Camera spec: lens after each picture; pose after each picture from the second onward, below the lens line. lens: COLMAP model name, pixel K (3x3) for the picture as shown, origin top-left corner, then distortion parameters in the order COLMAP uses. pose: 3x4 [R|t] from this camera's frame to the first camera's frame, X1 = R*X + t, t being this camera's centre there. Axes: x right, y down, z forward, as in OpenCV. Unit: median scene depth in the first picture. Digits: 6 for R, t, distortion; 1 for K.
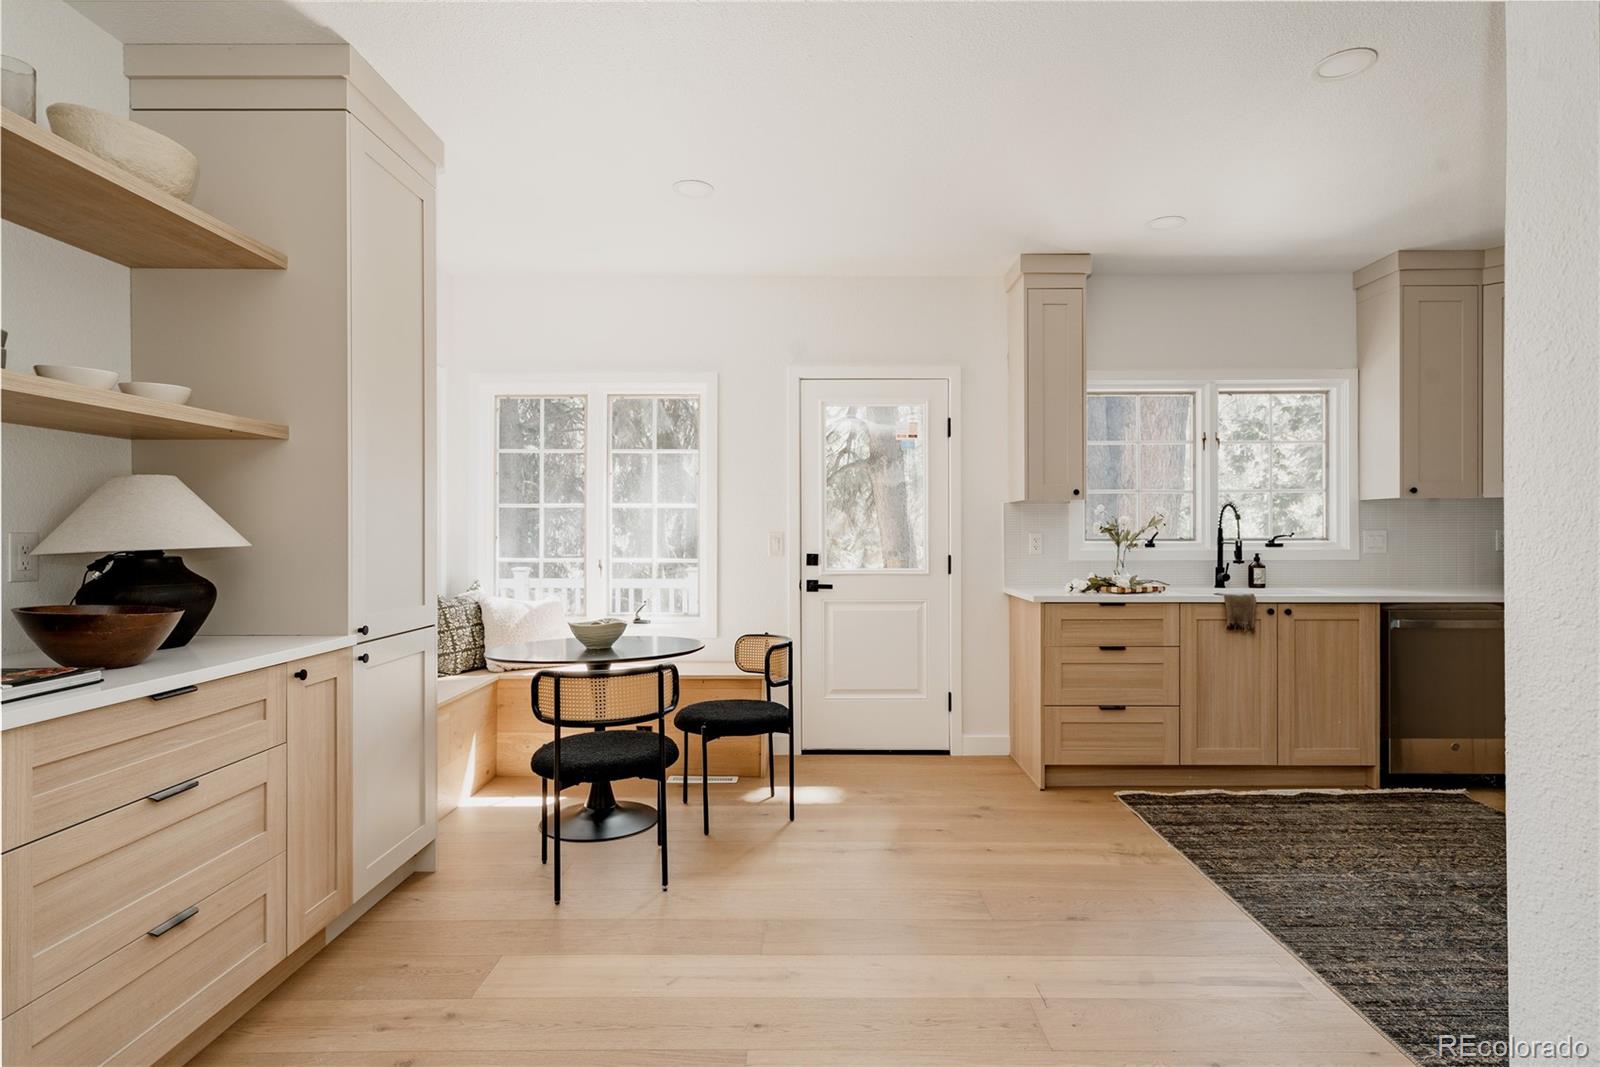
lens RADIAL K [[819.4, 0, 800.0], [0, 819.4, 533.5], [0, 0, 1]] dist [0.030696, 0.000287]
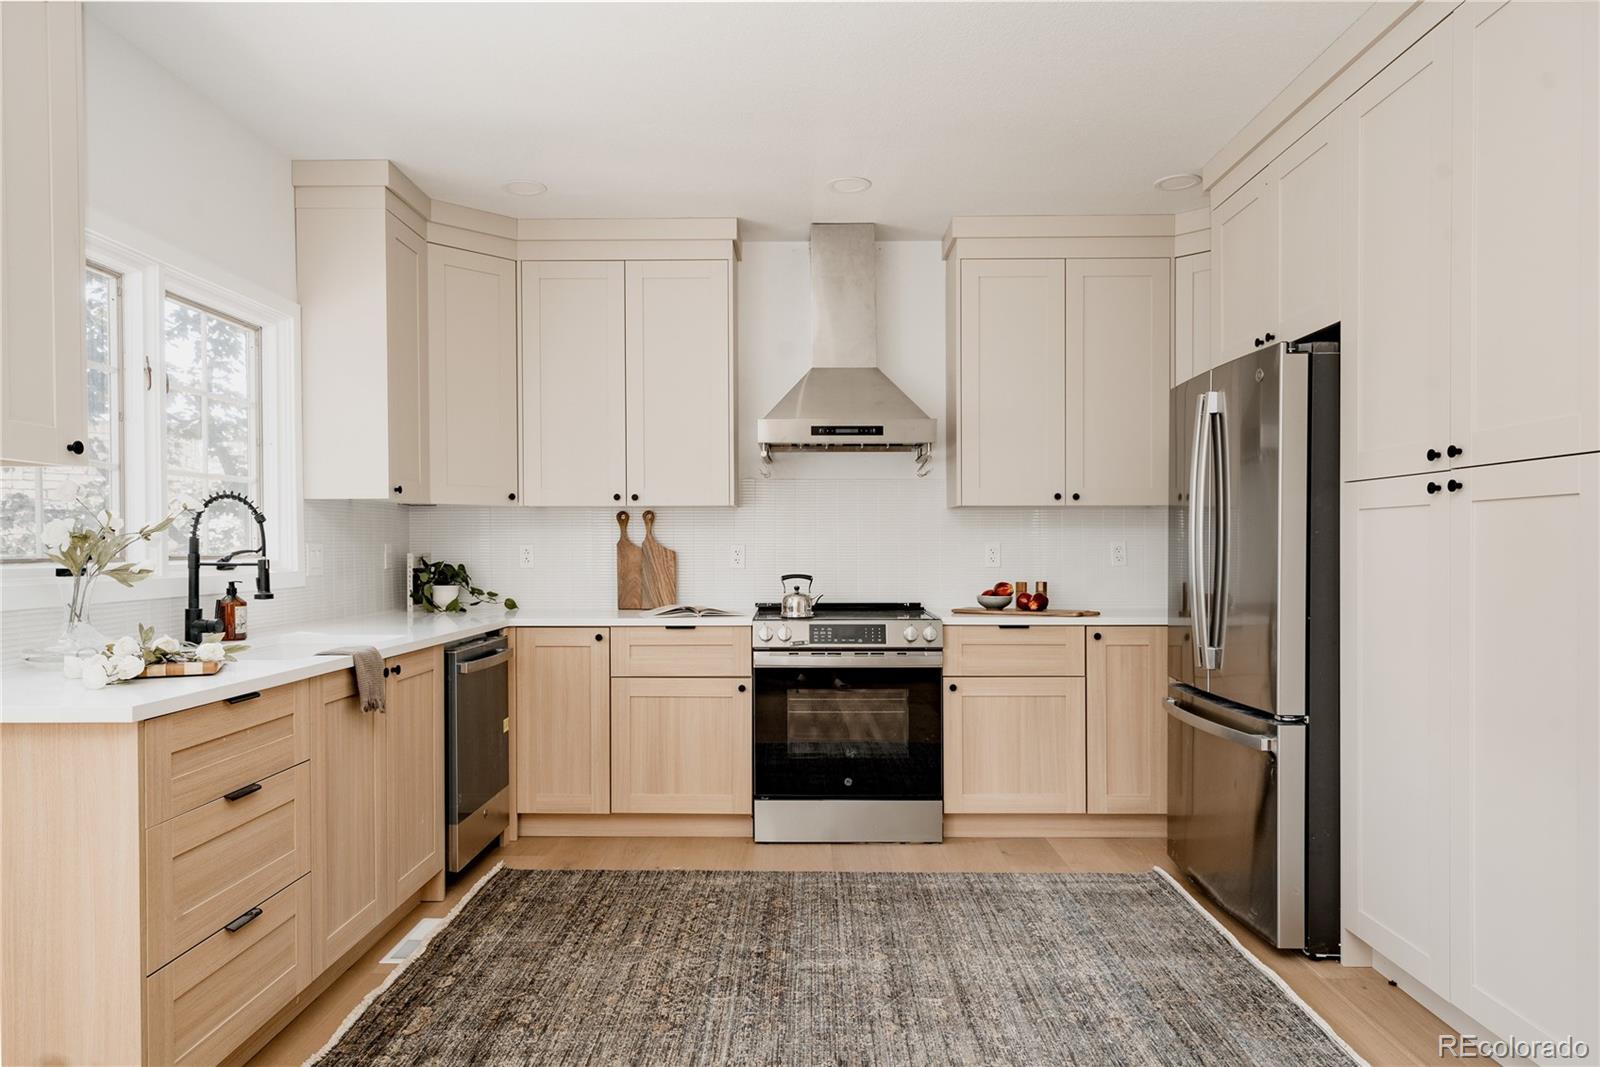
lens RADIAL K [[1053.1, 0, 800.0], [0, 1053.1, 533.5], [0, 0, 1]] dist [-0.005030, -0.001438]
pose [[0.029795, 0.007289, 0.999529, -0.234955], [0.014280, 0.999868, -0.007718, 0.001975], [-0.999454, 0.014503, 0.029687, 0.748463]]
